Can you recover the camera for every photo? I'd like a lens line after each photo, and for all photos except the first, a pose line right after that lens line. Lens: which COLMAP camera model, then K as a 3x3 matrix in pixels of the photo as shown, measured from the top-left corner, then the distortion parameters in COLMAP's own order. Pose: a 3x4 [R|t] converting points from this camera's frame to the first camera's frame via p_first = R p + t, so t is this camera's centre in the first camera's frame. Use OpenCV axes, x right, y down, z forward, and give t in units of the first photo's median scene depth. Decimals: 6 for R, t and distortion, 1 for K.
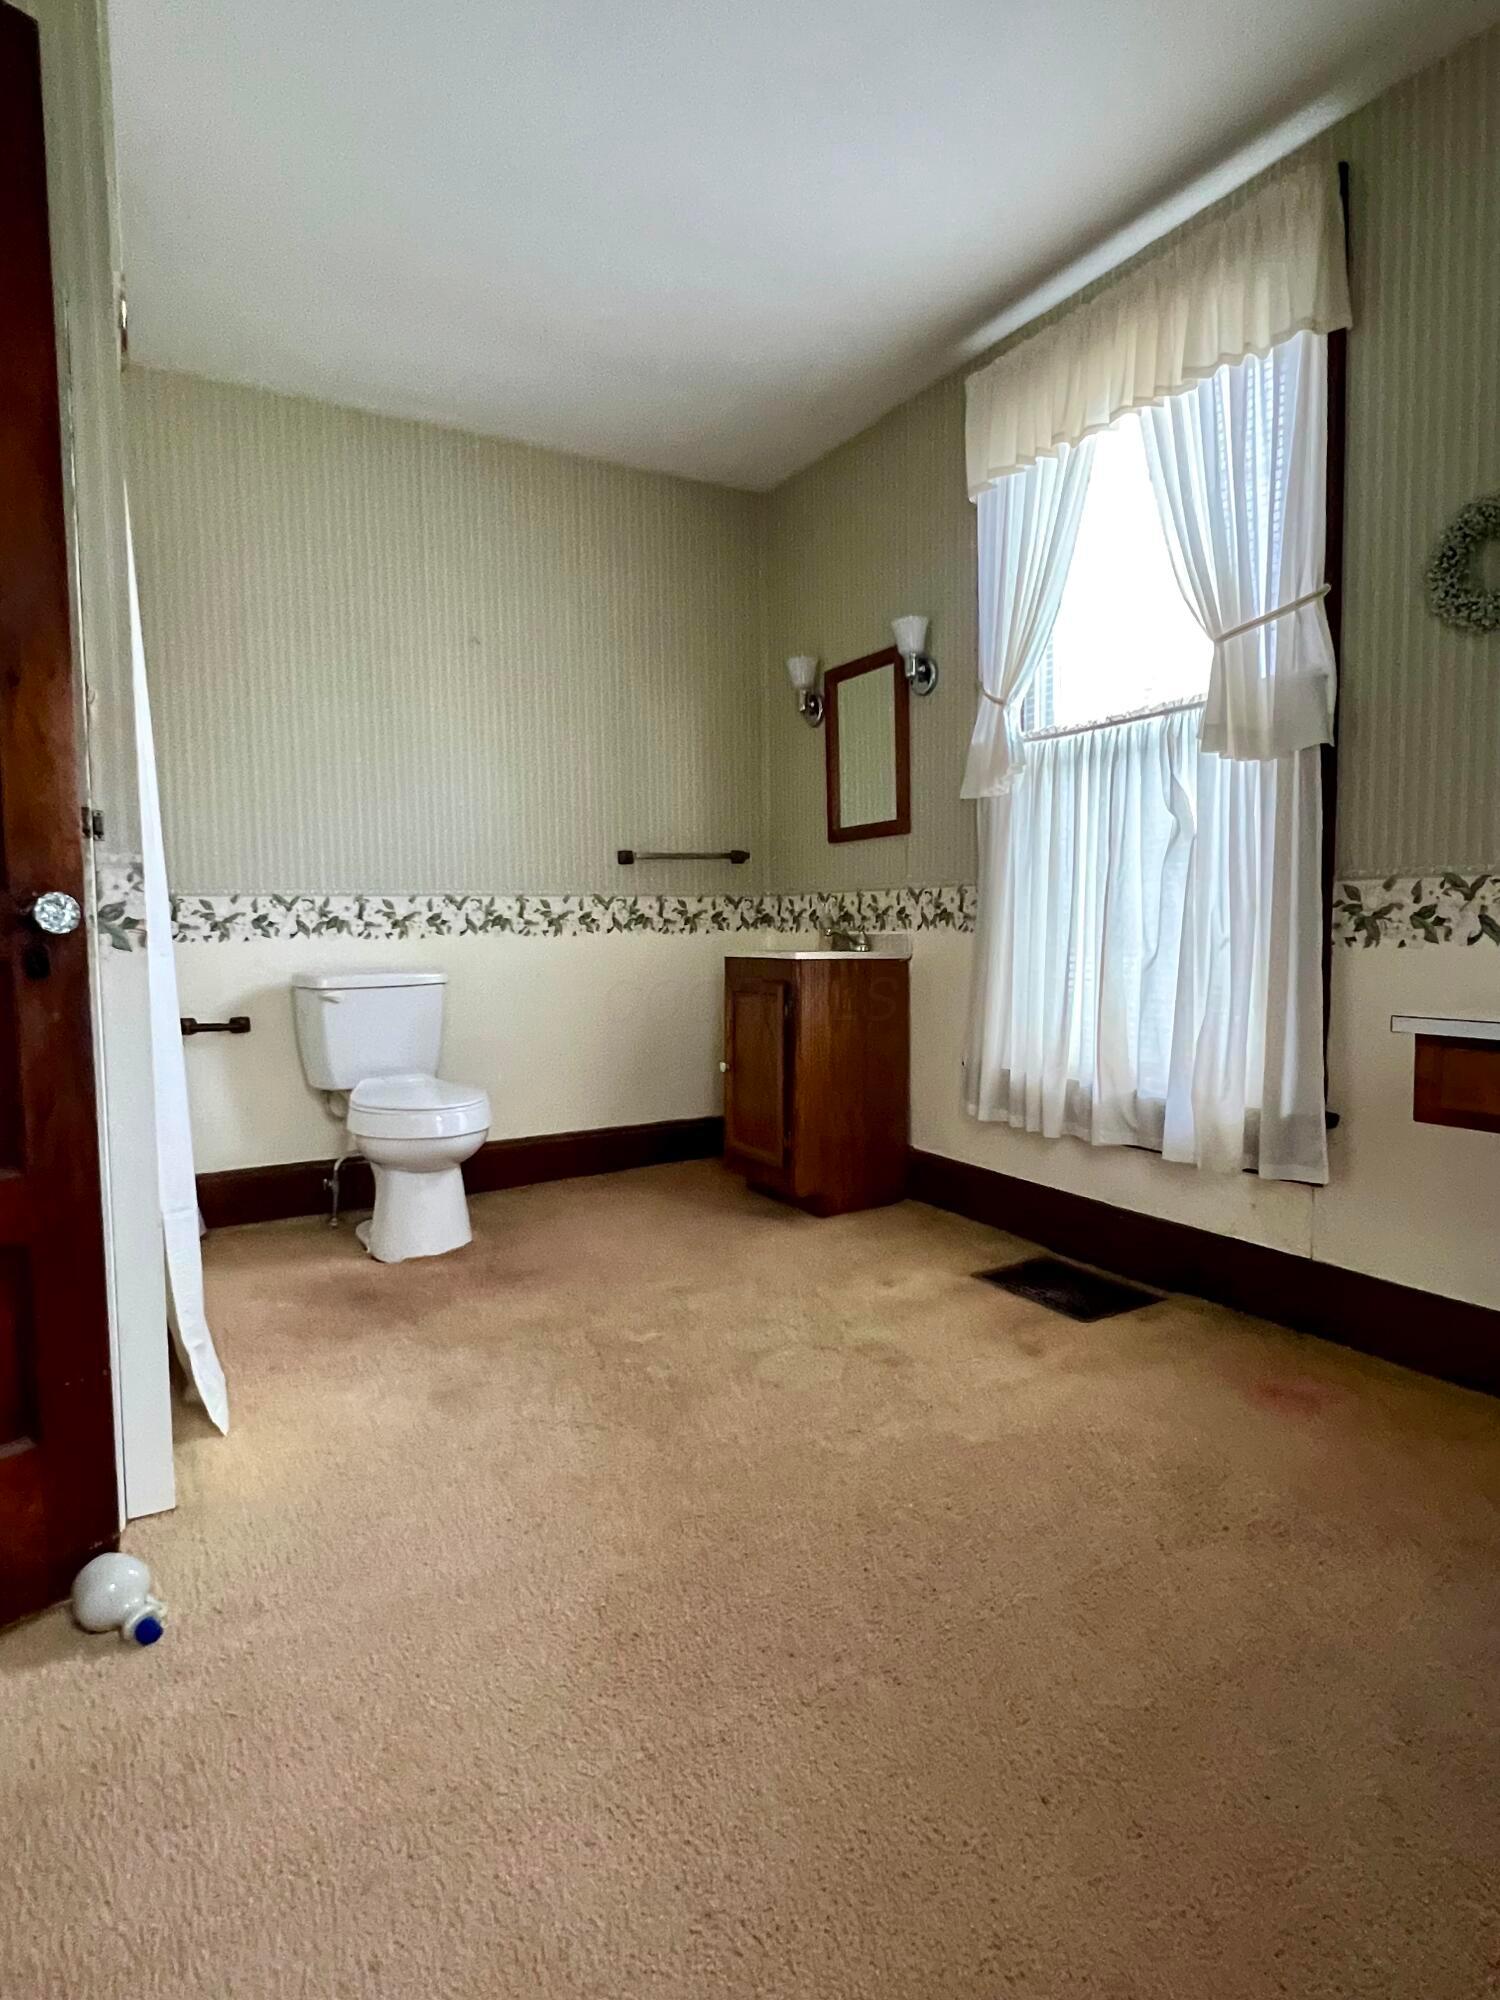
lens RADIAL K [[1125.8, 0, 735.3], [0, 1125.8, 989.6], [0, 0, 1]] dist [-0.001905, -0.007702]
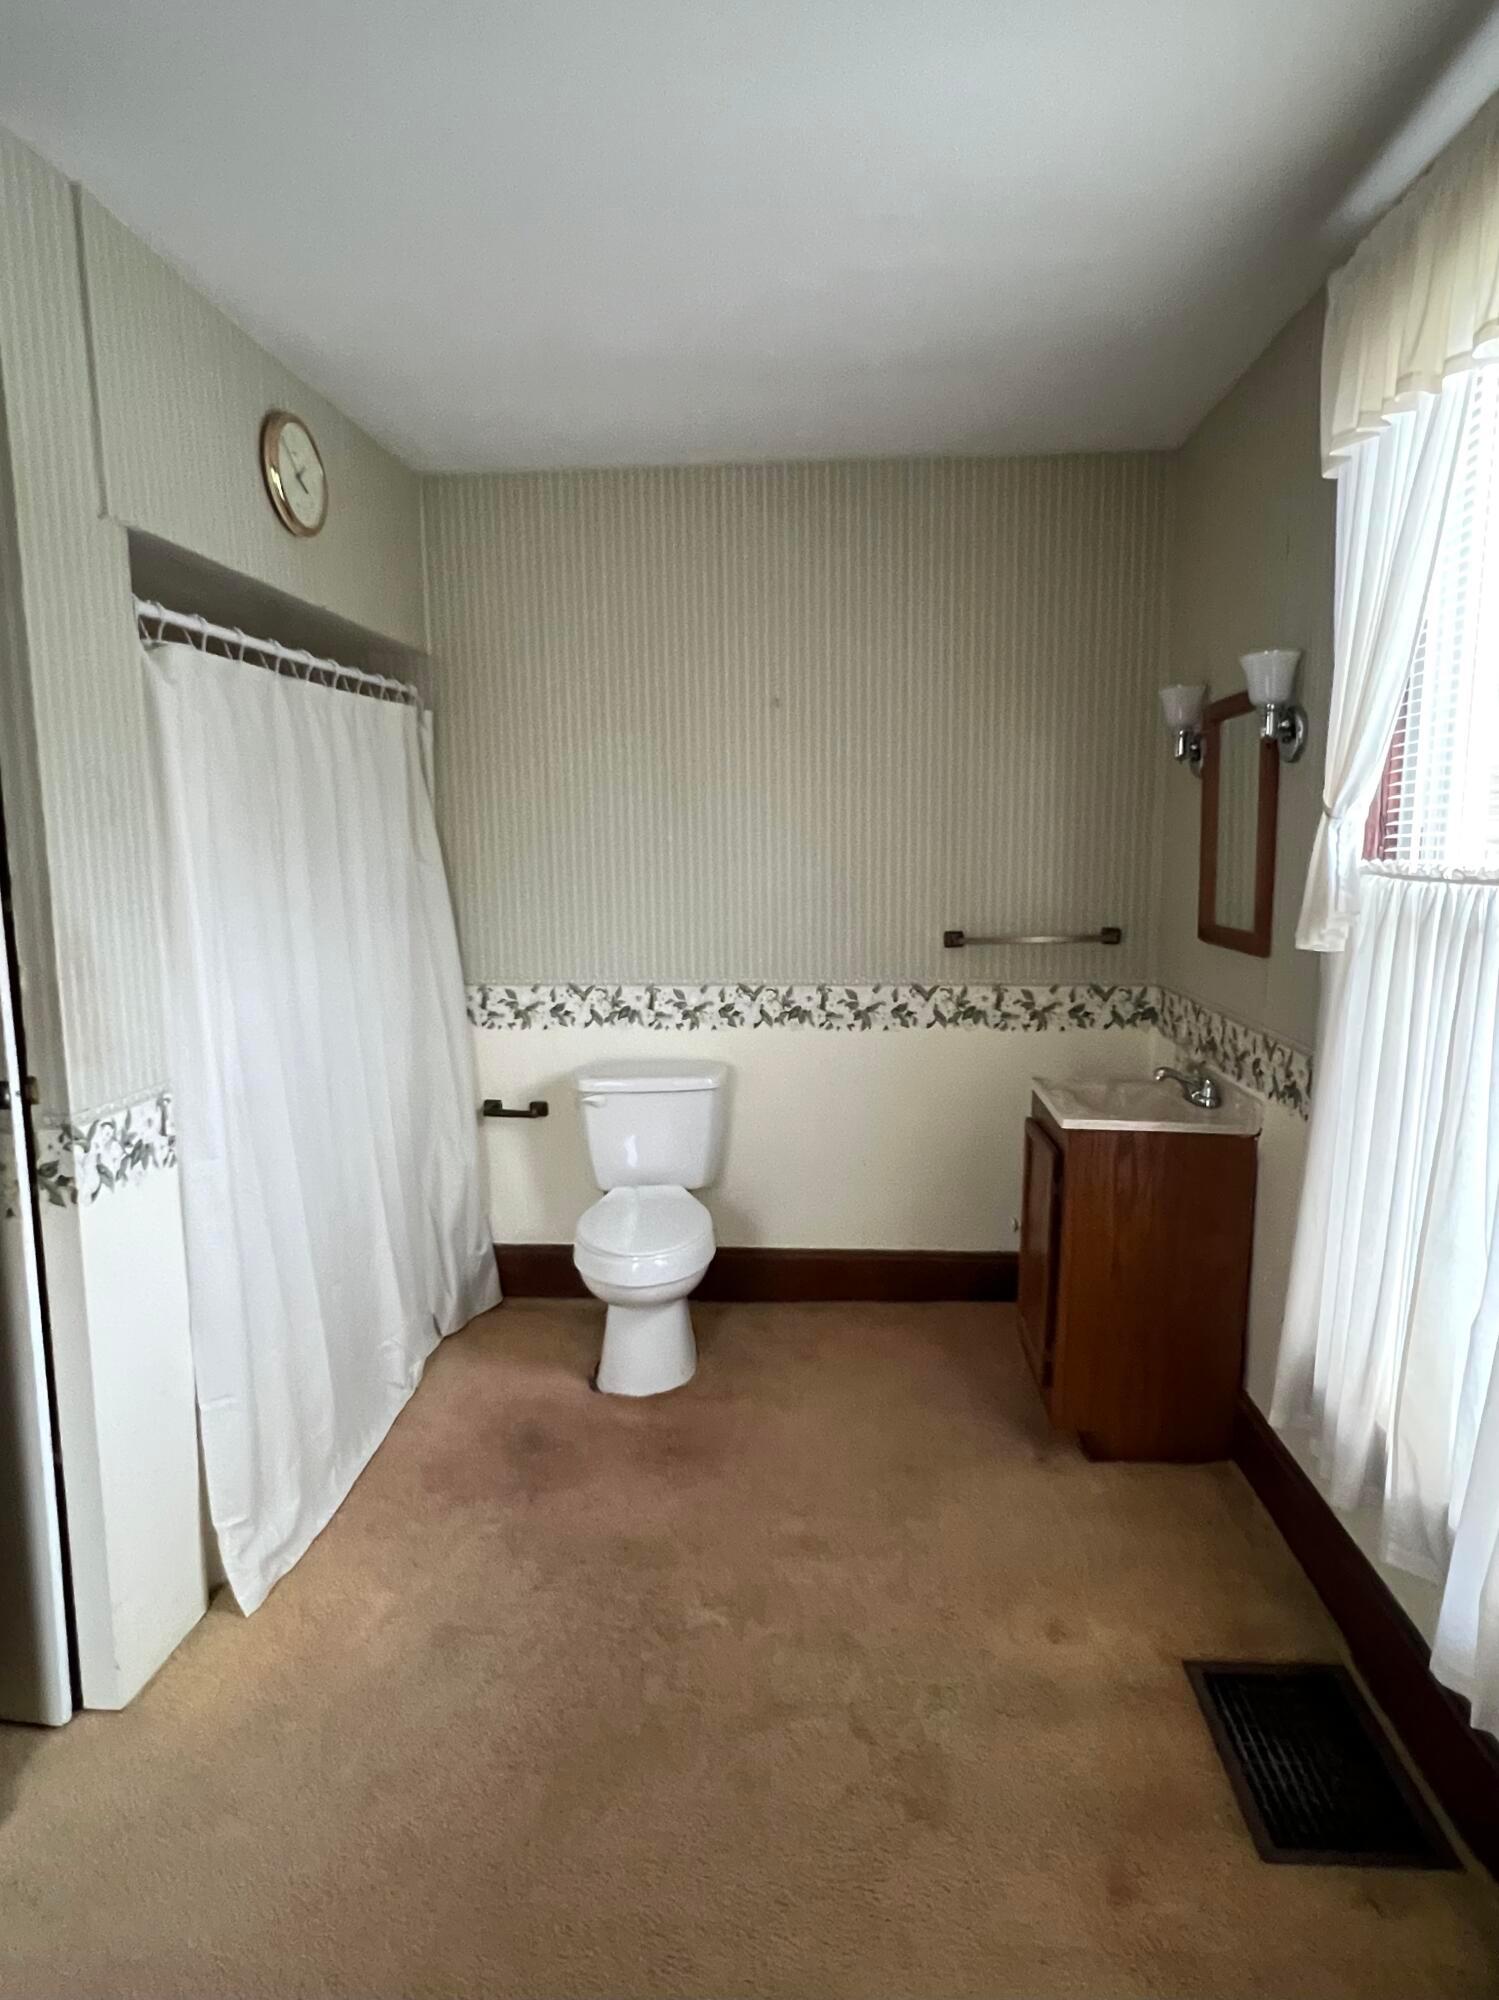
lens RADIAL K [[1125.8, 0, 734.8], [0, 1125.8, 989.6], [0, 0, 1]] dist [-0.001905, -0.007702]
pose [[0.828323, 0.075441, -0.555148, 0.292999], [-0.030845, 0.995530, 0.089263, -0.186580], [0.559401, -0.056815, 0.826948, 0.263966]]
